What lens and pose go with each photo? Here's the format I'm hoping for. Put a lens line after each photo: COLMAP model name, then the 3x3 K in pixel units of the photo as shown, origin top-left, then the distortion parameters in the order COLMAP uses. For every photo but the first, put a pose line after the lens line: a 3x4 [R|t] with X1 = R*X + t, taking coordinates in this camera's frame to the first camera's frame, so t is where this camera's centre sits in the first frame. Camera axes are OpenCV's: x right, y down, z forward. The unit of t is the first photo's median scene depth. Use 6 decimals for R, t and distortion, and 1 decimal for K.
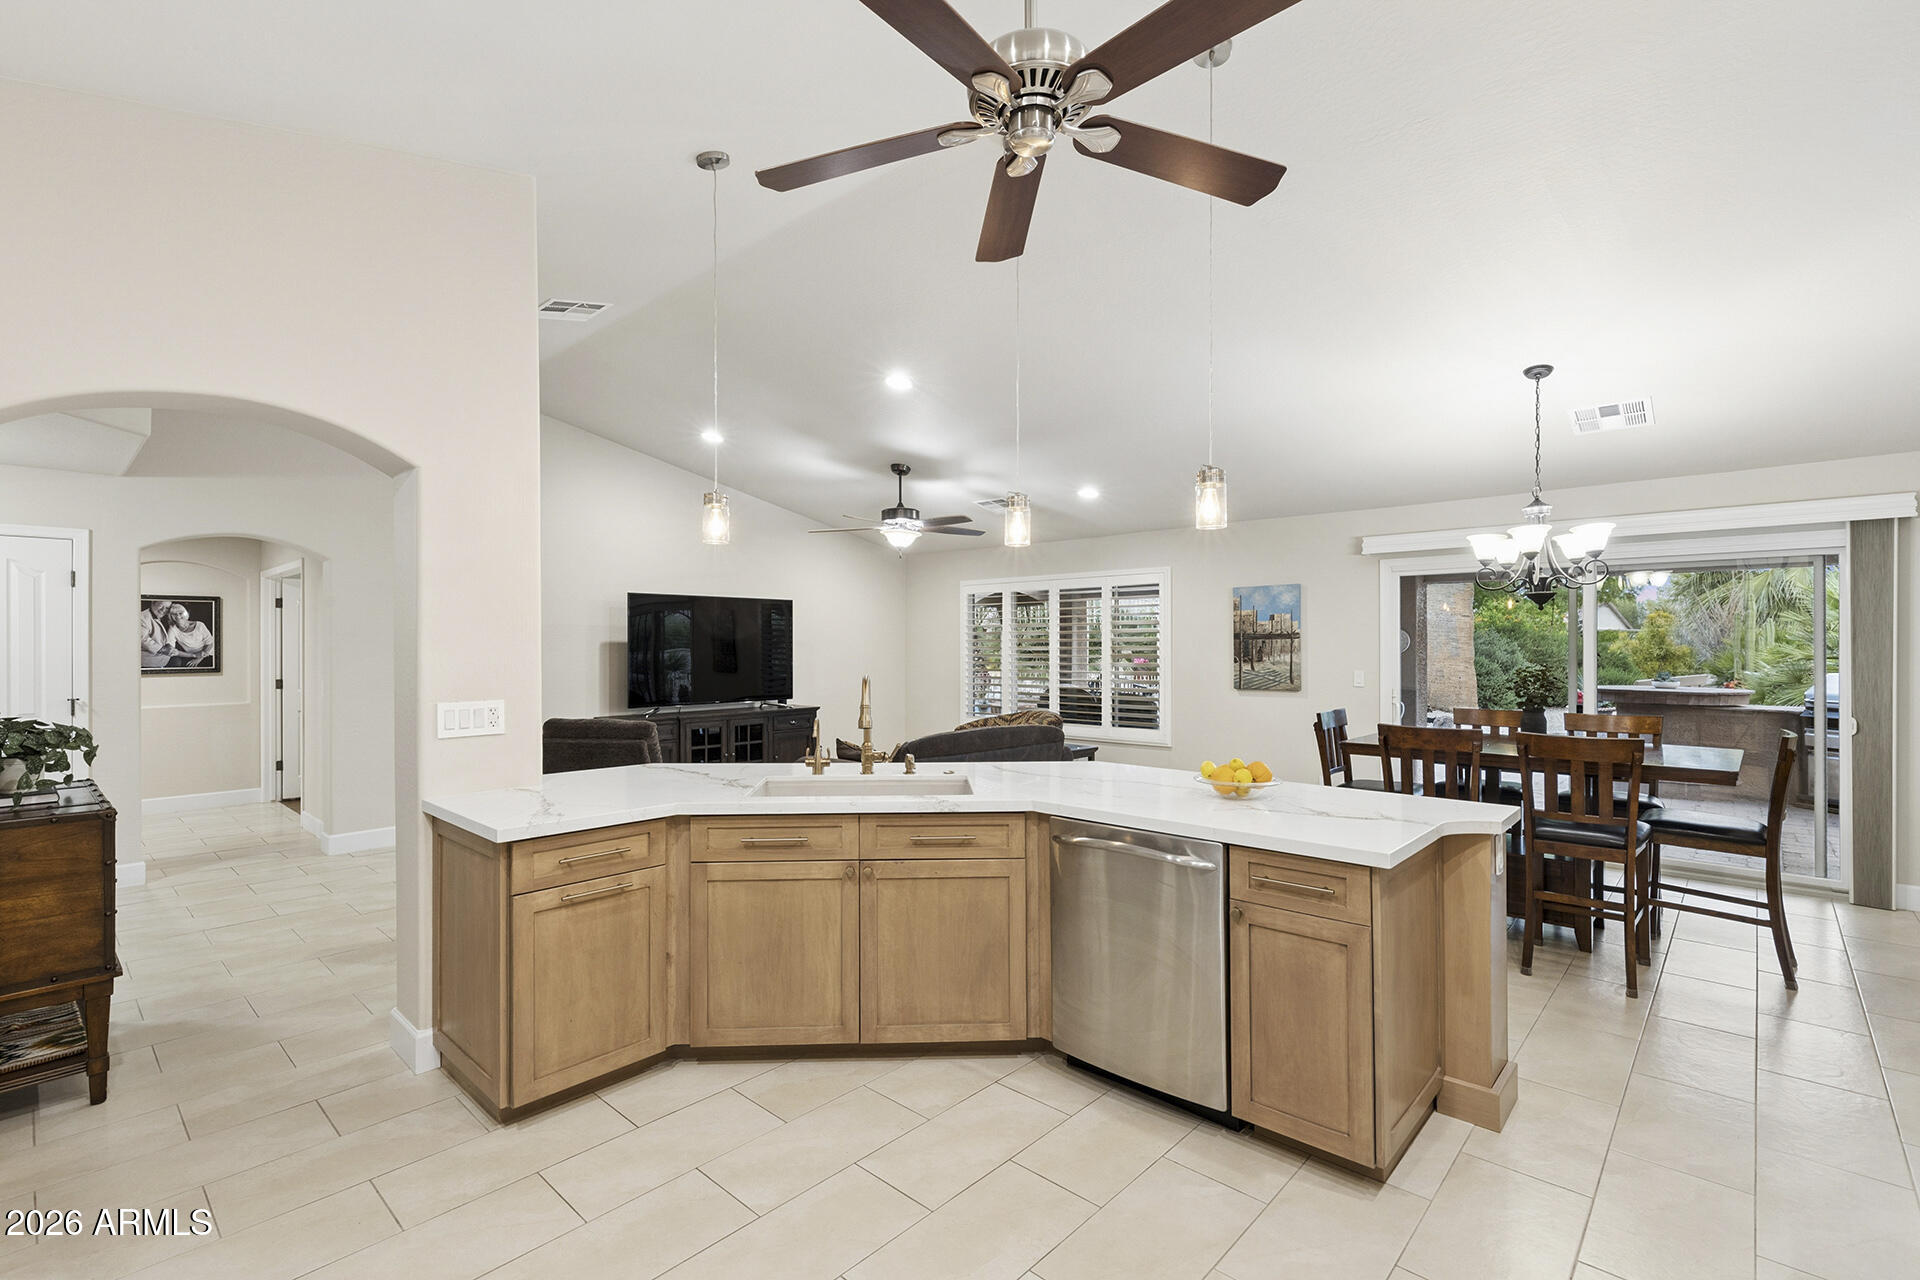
lens RADIAL K [[857.0, 0, 957.5], [0, 857.0, 638.9], [0, 0, 1]] dist [0.006843, -0.000101]
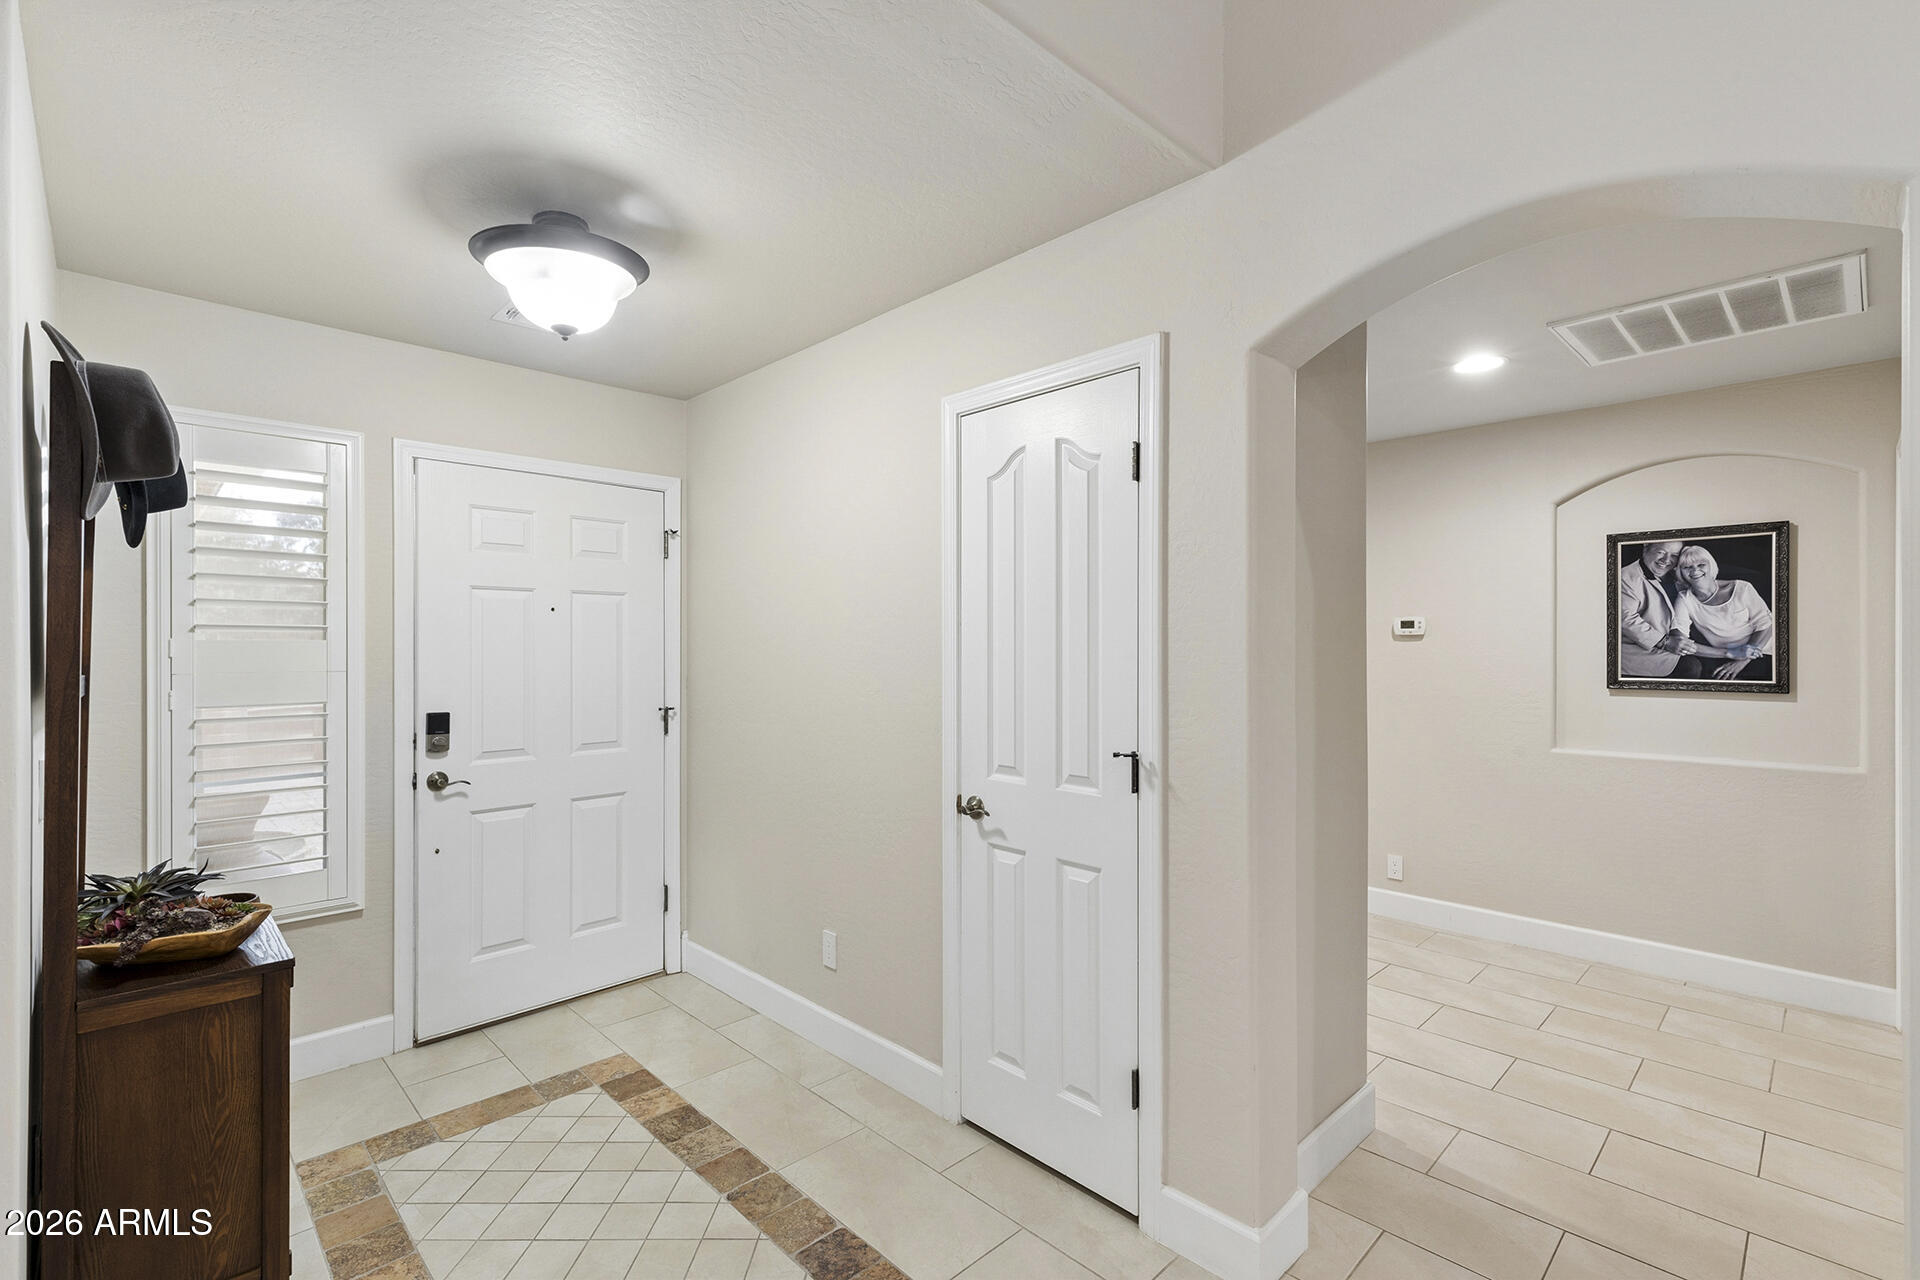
lens RADIAL K [[857.0, 0, 956.6], [0, 857.0, 645.7], [0, 0, 1]] dist [0.006843, -0.000101]
pose [[-0.052718, -0.001774, -0.998608, -0.406666], [0.002101, 0.999996, -0.001887, 0.014795], [0.998607, -0.002197, -0.052714, 0.616210]]
